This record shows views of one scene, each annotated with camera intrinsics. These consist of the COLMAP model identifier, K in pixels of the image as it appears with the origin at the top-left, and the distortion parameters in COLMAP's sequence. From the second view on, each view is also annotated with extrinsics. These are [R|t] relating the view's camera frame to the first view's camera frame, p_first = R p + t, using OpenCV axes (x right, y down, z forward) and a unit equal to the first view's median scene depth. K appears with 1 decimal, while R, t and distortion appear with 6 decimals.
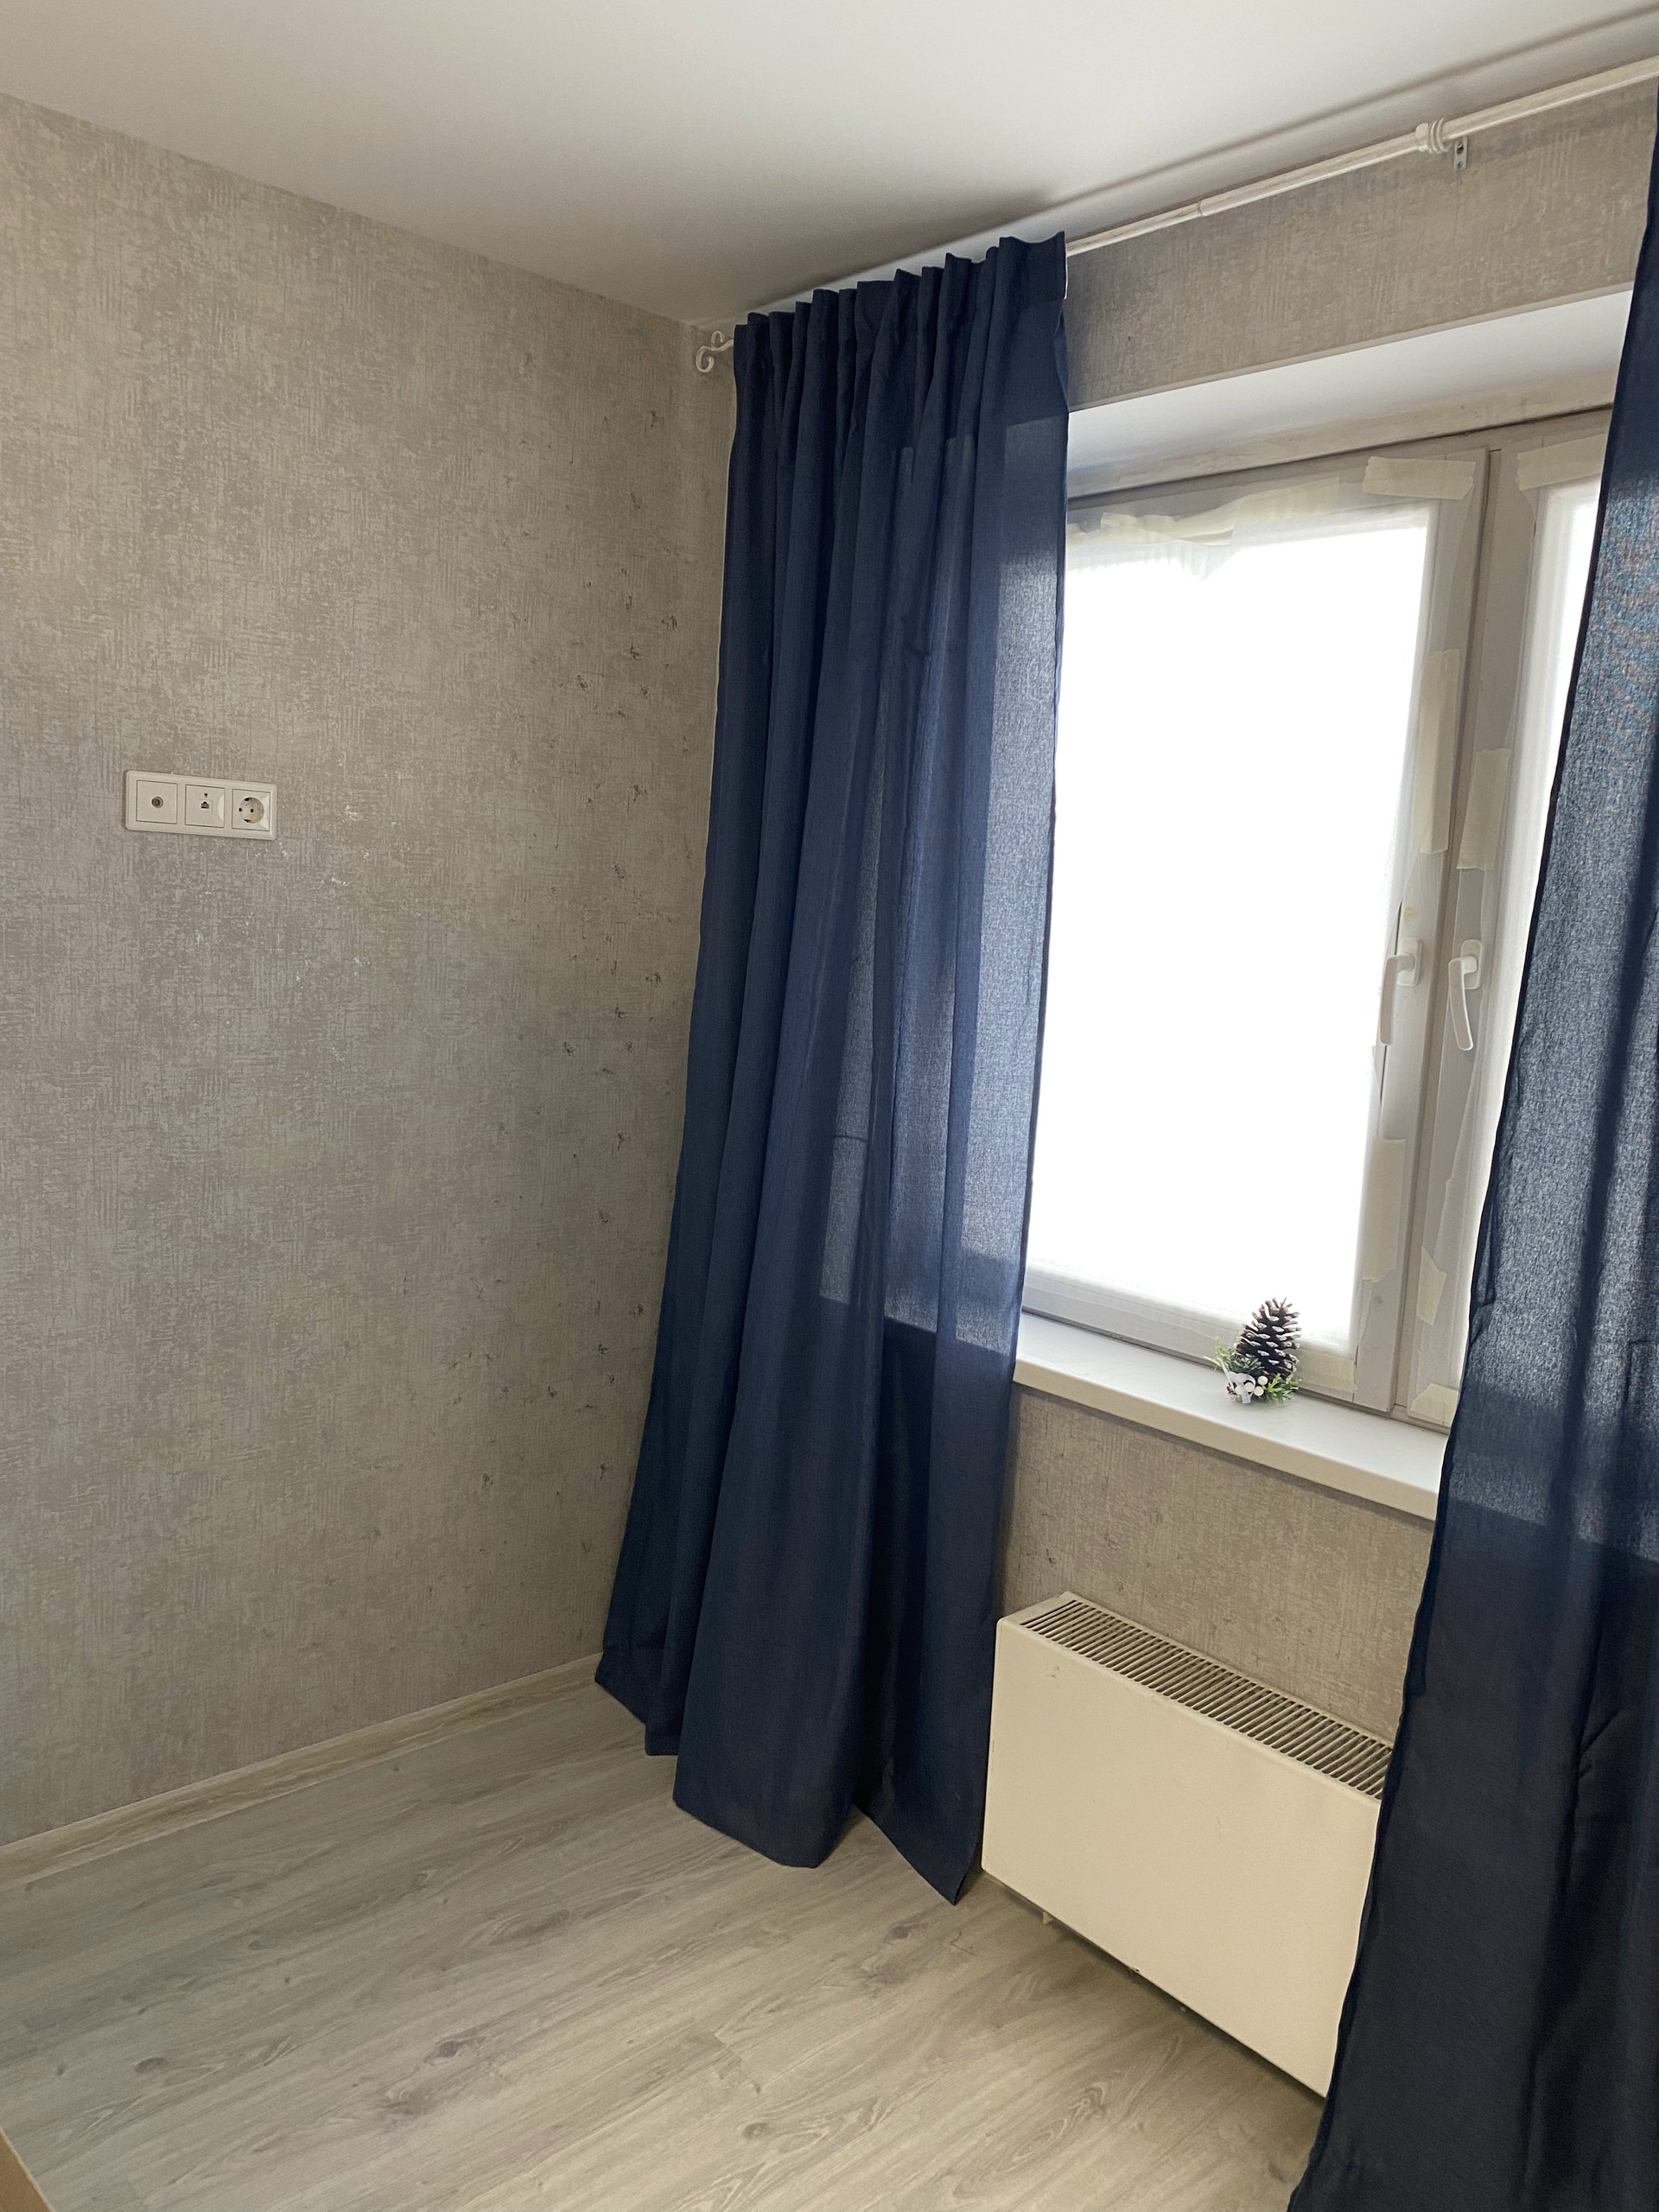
lens RADIAL K [[1685.5, 0, 844.0], [0, 1685.5, 1102.8], [0, 0, 1]] dist [0.042986, -0.043660]
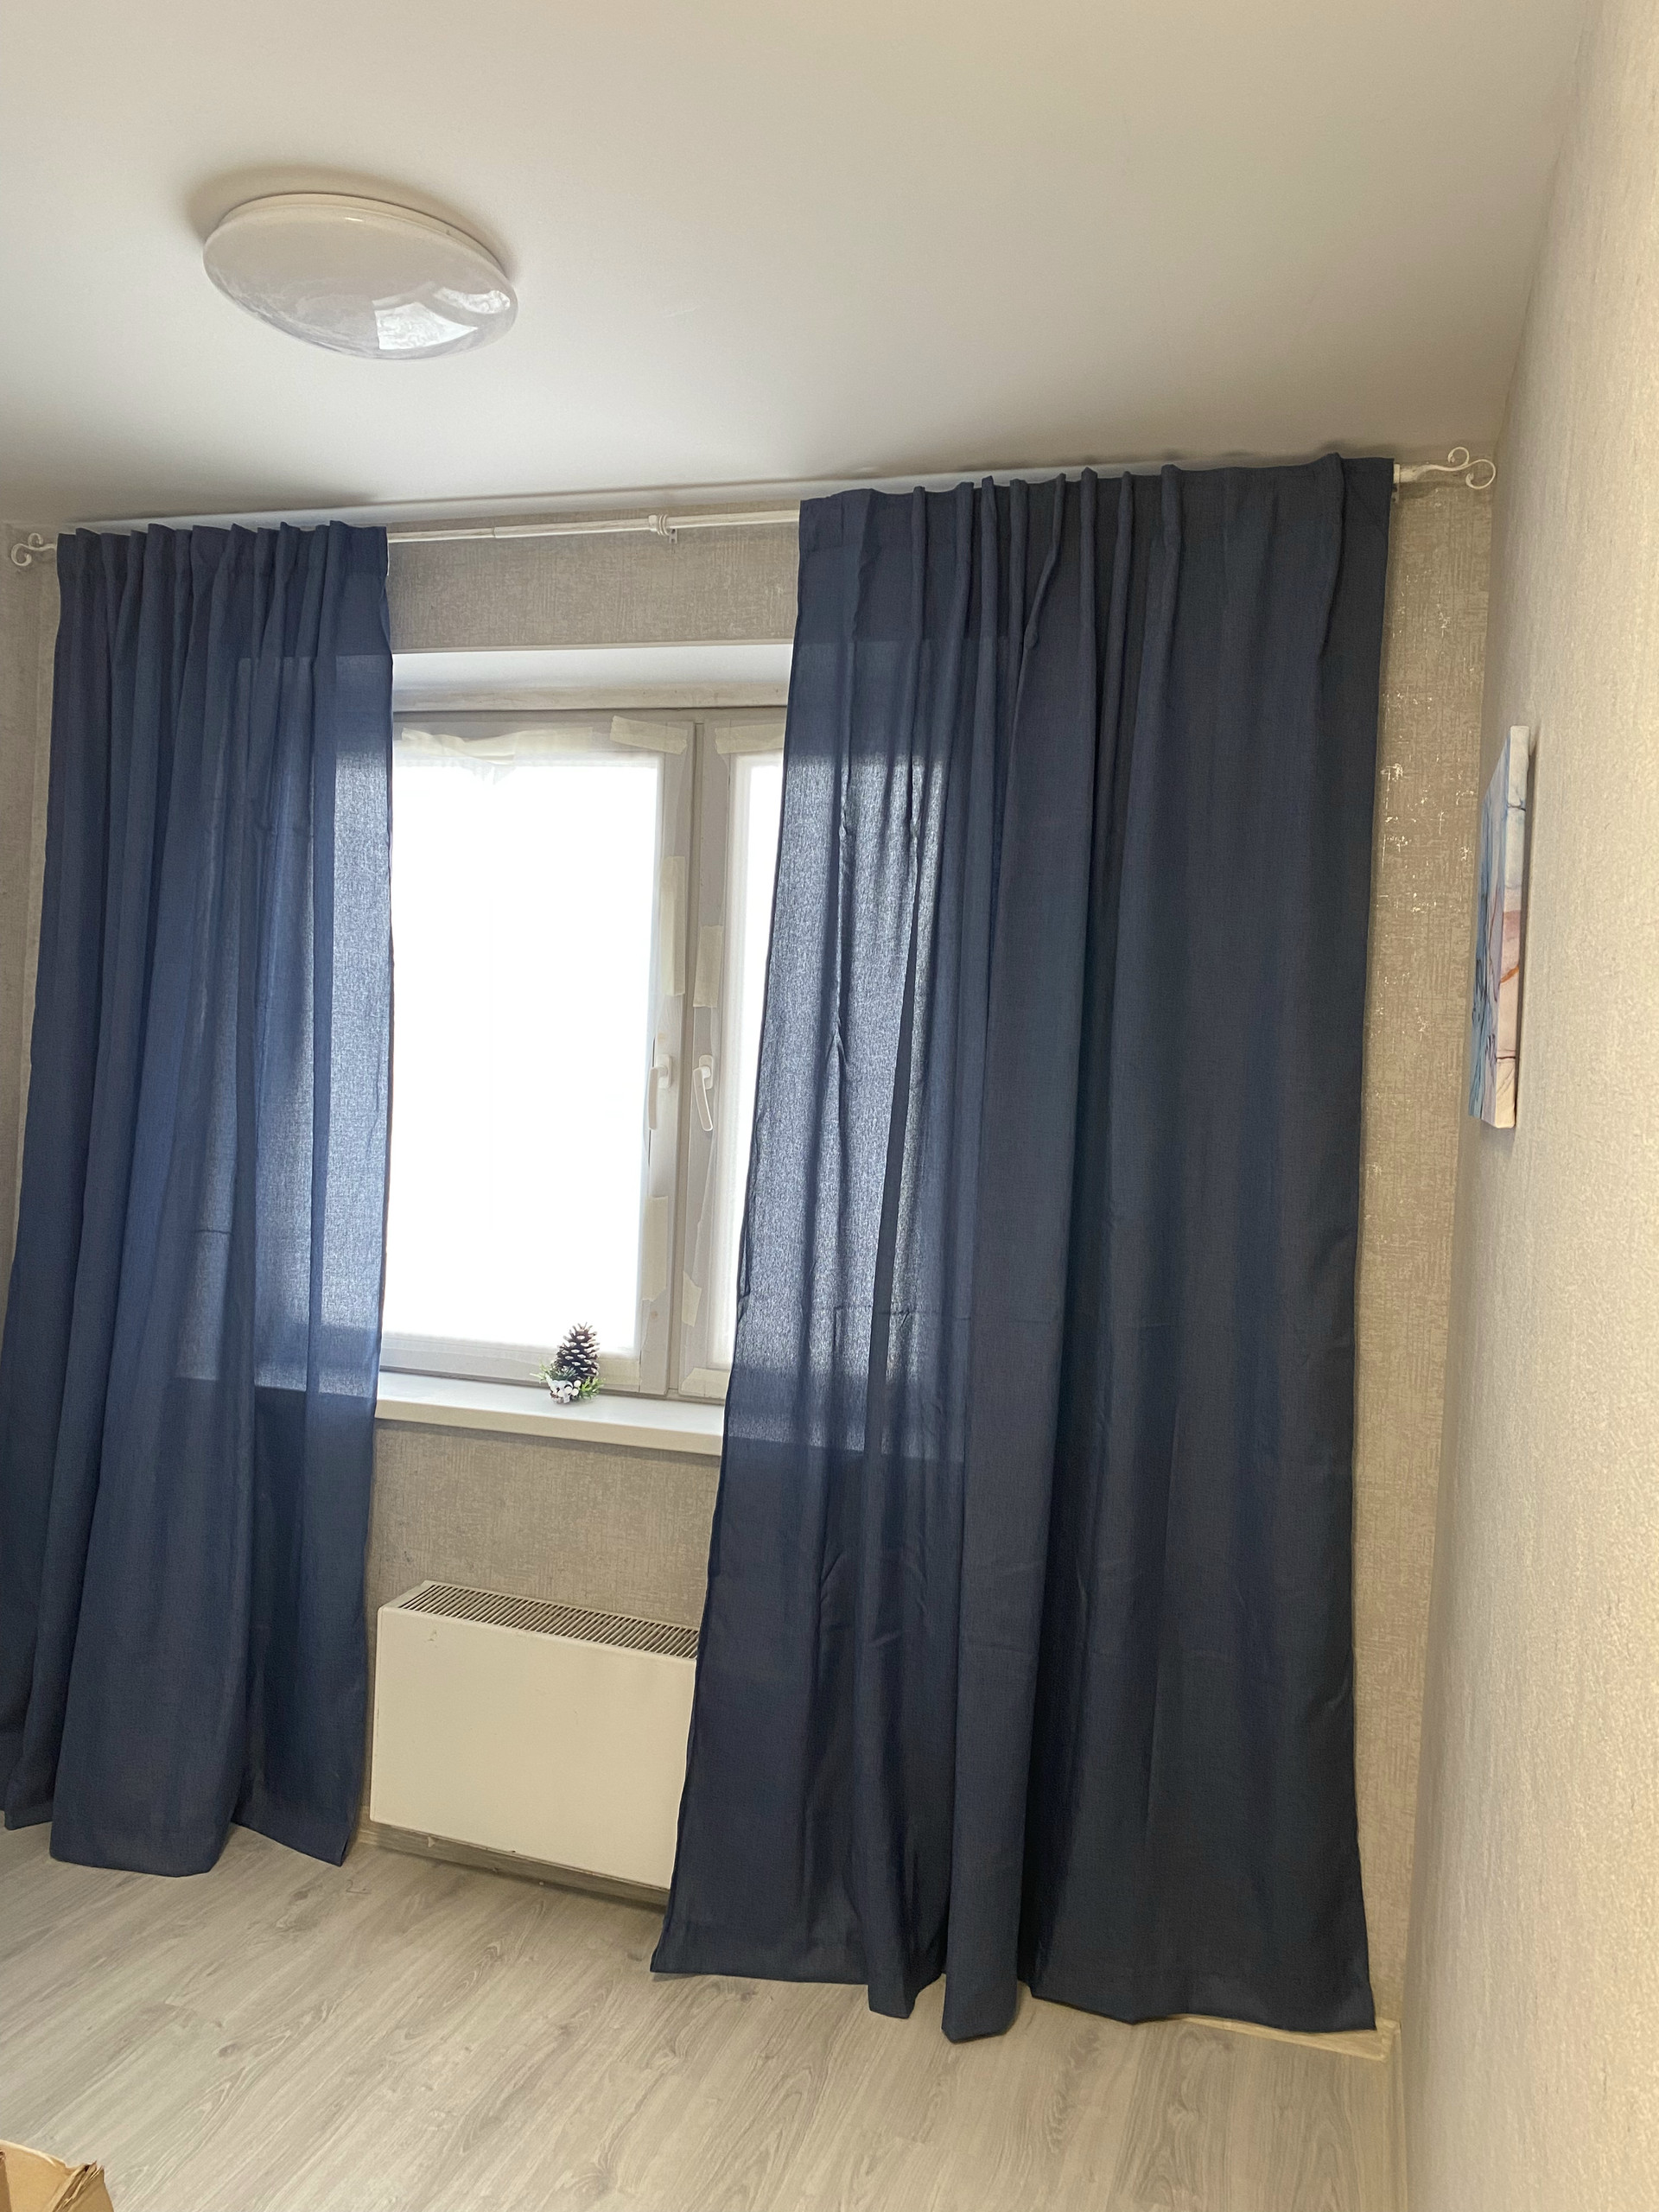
lens RADIAL K [[1685.5, 0, 857.2], [0, 1685.5, 1100.8], [0, 0, 1]] dist [0.042986, -0.043660]
pose [[0.862016, -0.031982, 0.505871, -0.235491], [0.066348, 0.996540, -0.050054, 0.022614], [-0.502520, 0.076711, 0.861156, -0.285947]]
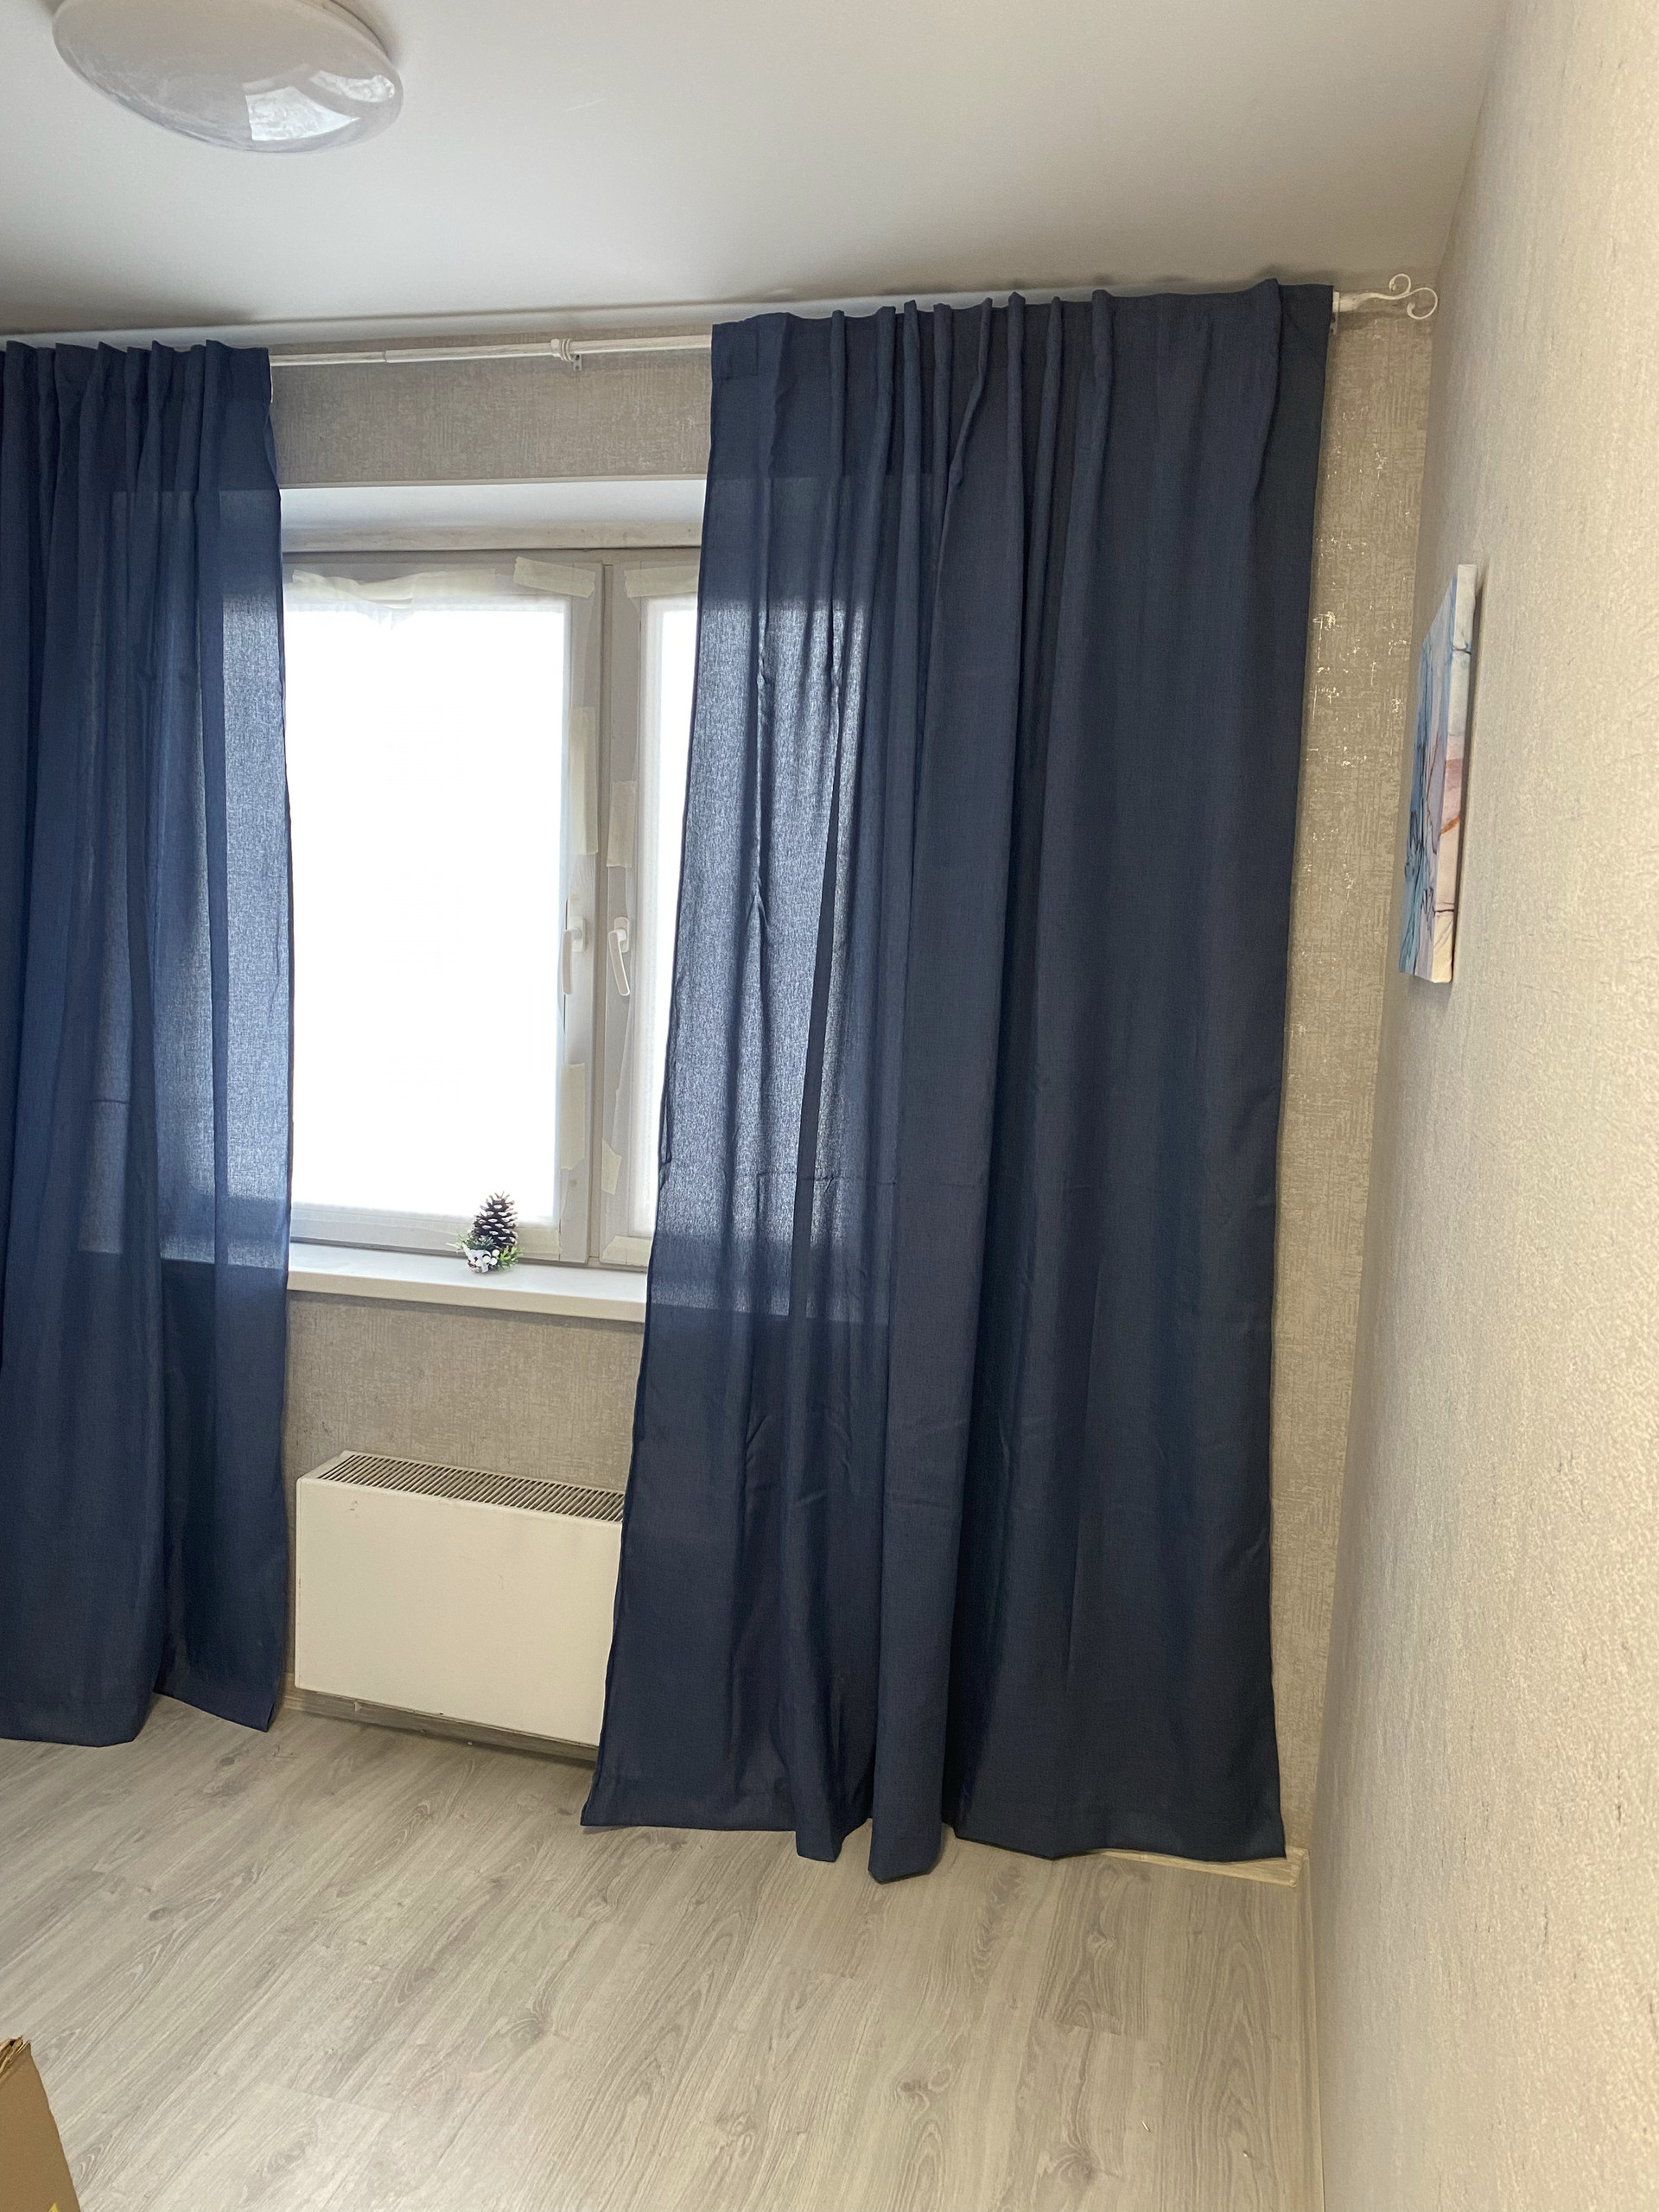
lens RADIAL K [[1685.5, 0, 856.4], [0, 1685.5, 1106.3], [0, 0, 1]] dist [0.042986, -0.043660]
pose [[0.835604, -0.080611, 0.543385, -0.227910], [0.073321, 0.996690, 0.035107, 0.024847], [-0.544417, 0.010506, 0.838749, -0.263754]]
